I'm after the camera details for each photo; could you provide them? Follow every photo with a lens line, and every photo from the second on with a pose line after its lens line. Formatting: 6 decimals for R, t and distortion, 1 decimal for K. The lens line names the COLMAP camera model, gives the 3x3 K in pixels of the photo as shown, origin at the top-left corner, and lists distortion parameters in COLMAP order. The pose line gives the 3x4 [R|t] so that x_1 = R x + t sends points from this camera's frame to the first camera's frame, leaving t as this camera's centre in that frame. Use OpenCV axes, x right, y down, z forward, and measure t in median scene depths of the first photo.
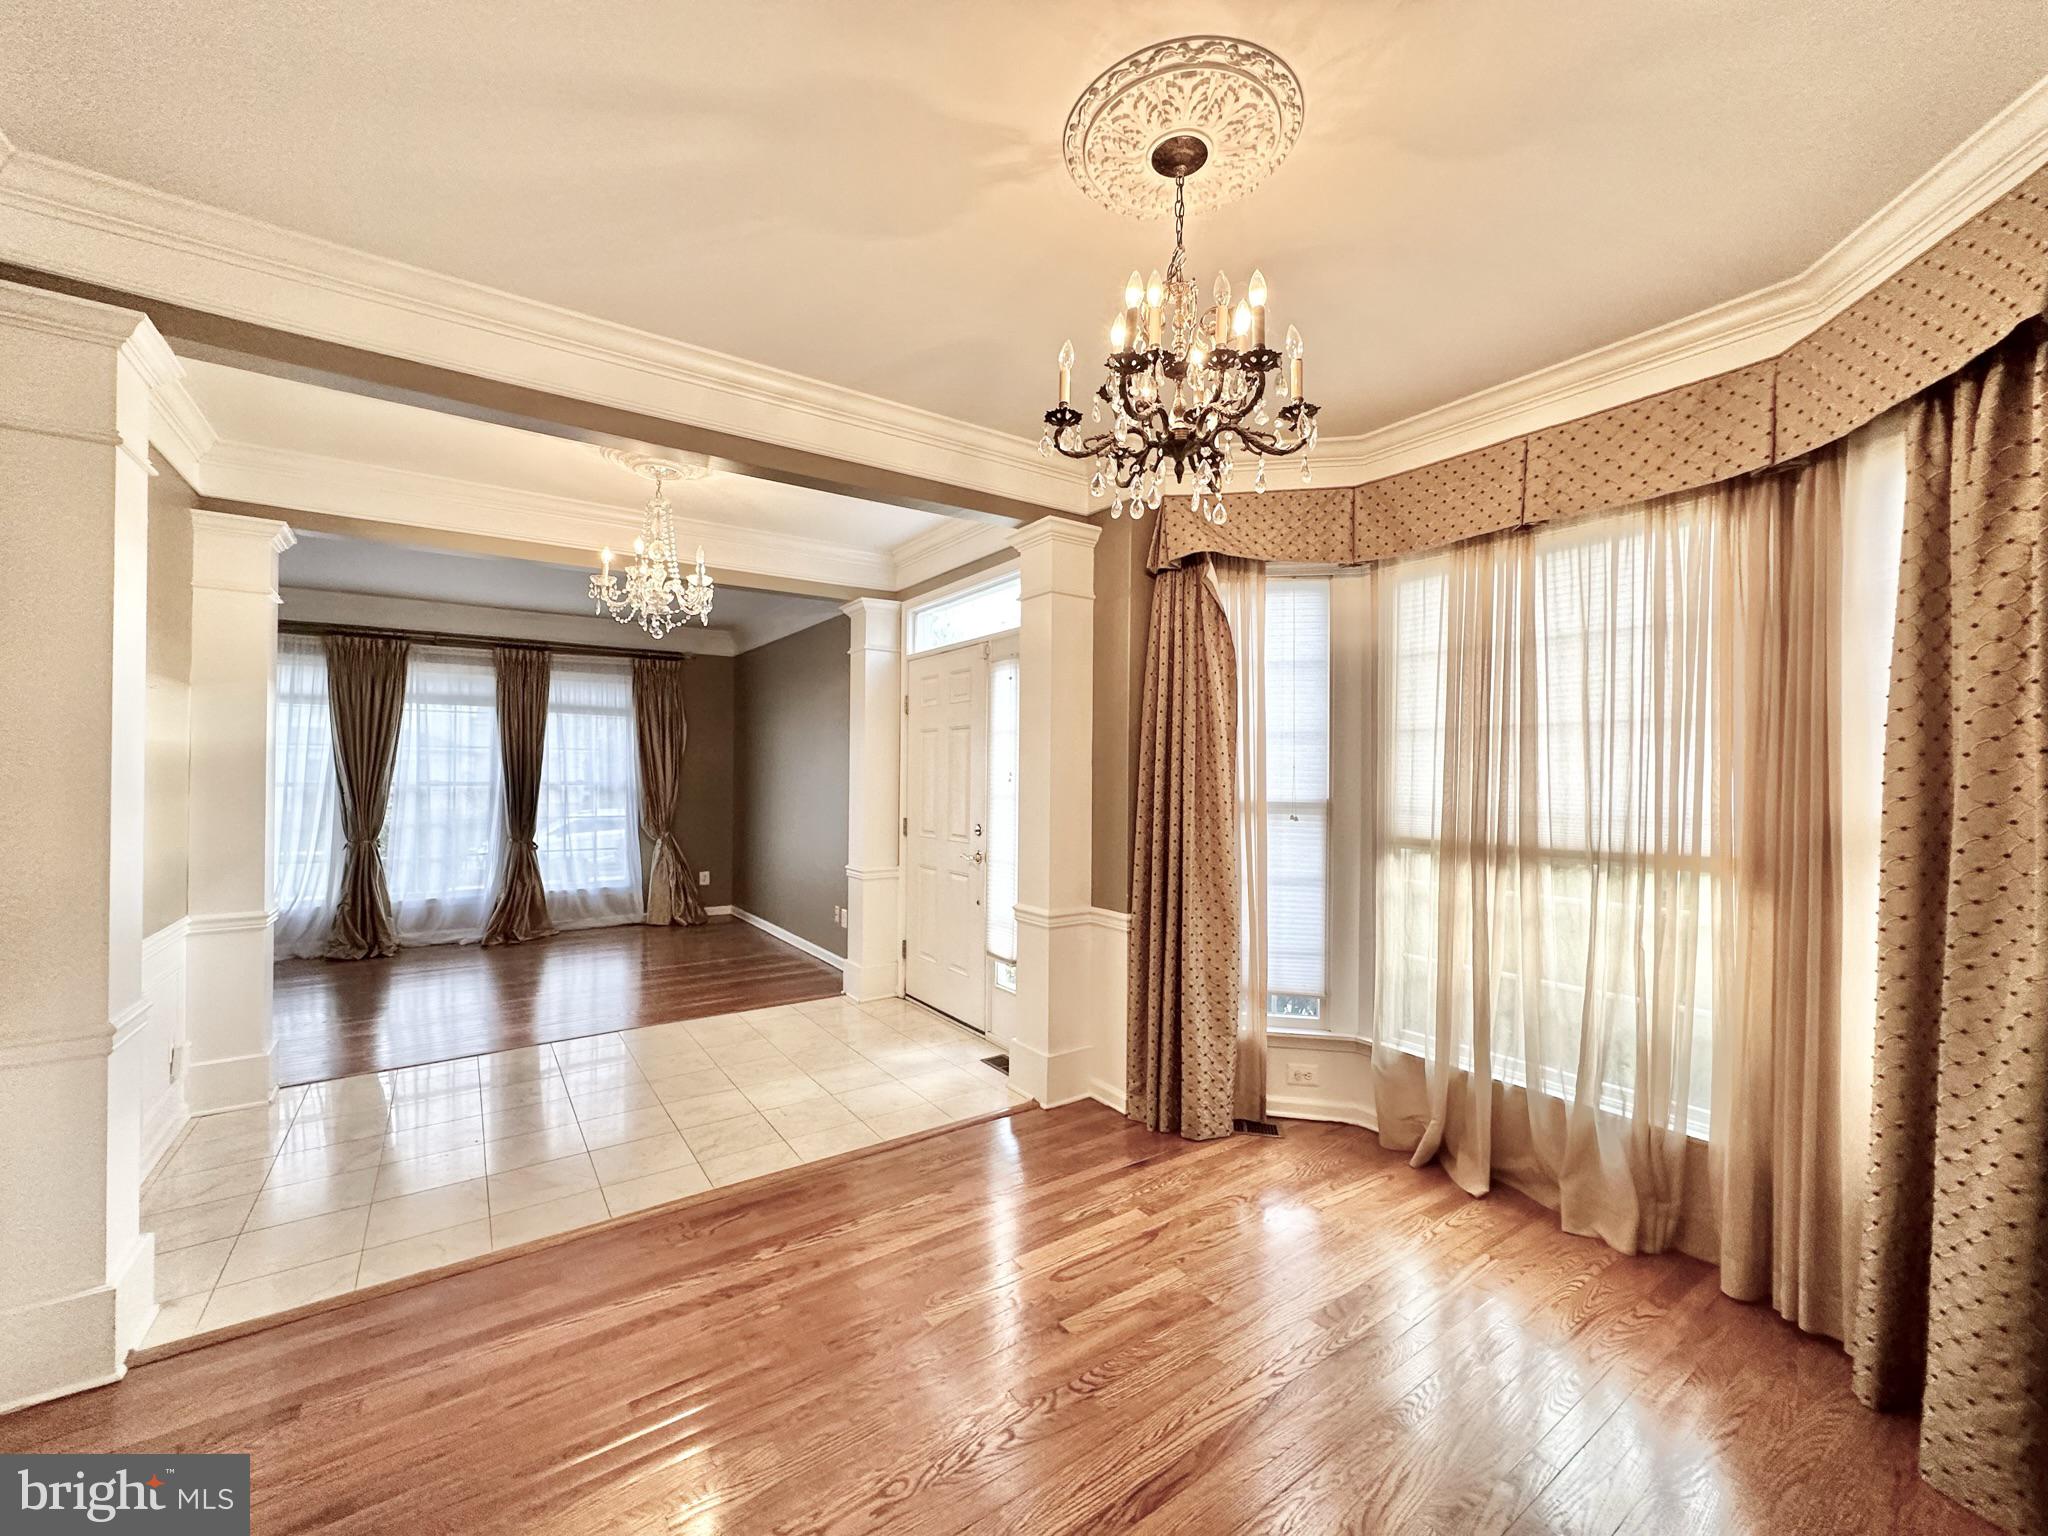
lens RADIAL K [[814.6, 0, 1025.9], [0, 814.6, 764.9], [0, 0, 1]] dist [0.000644, 0.000188]
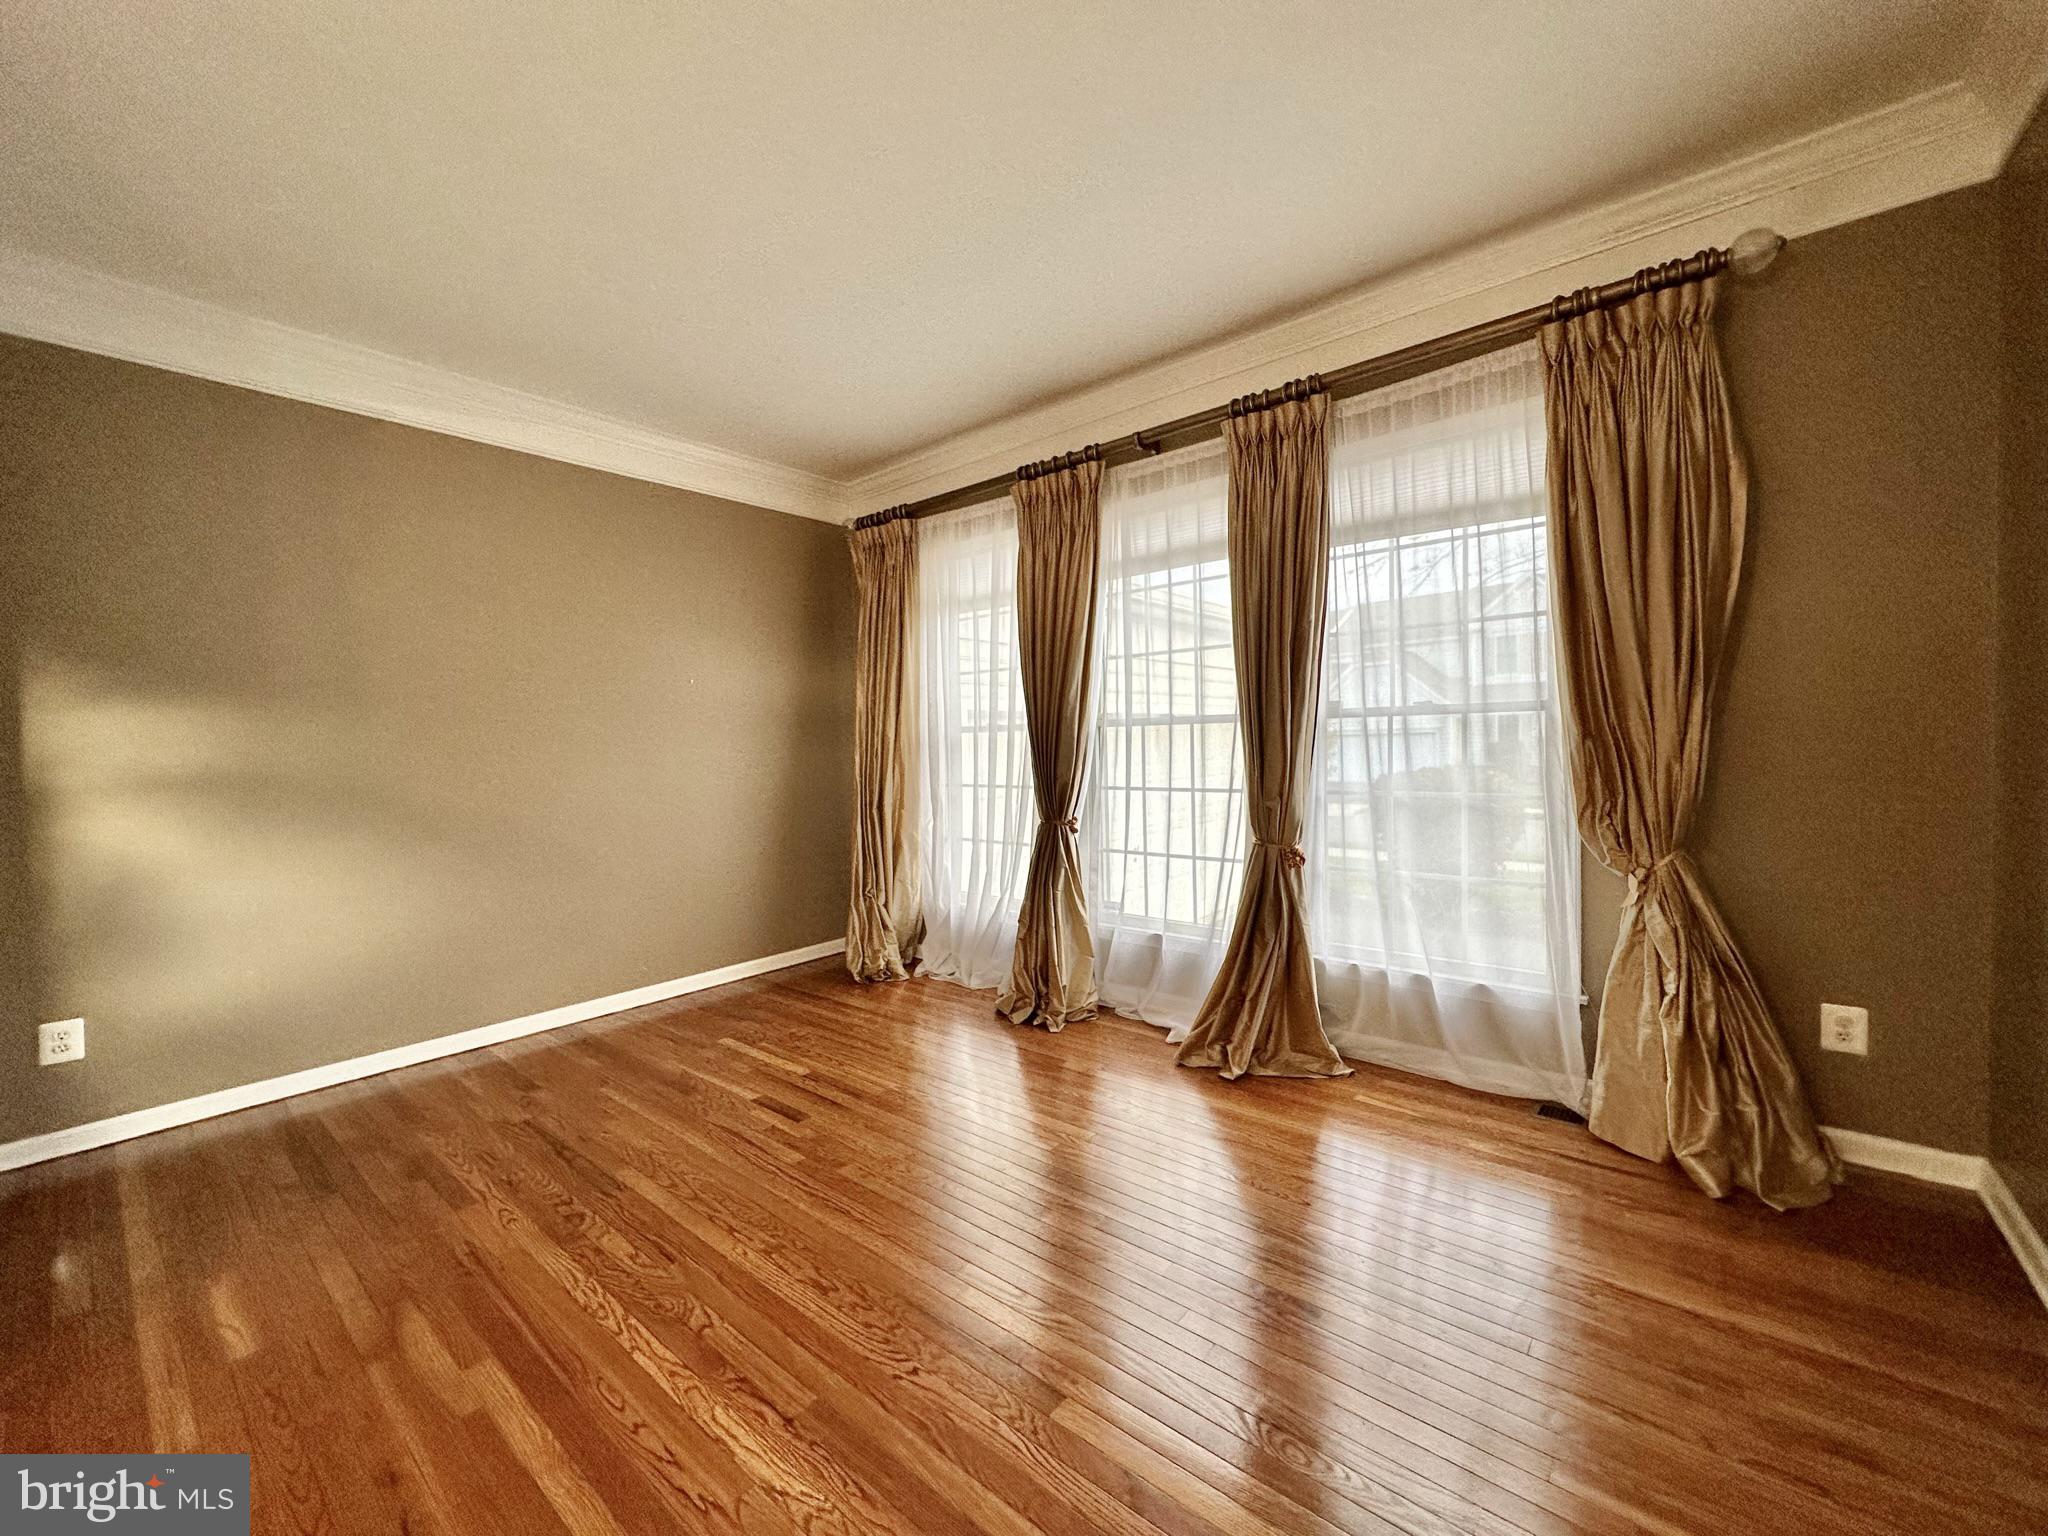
lens RADIAL K [[814.6, 0, 1025.9], [0, 814.6, 764.9], [0, 0, 1]] dist [0.000644, 0.000188]
pose [[0.259517, 0.015412, -0.965615, -0.226287], [0.036777, 0.998990, 0.025829, 0.034411], [0.965038, -0.042216, 0.258688, 0.755901]]
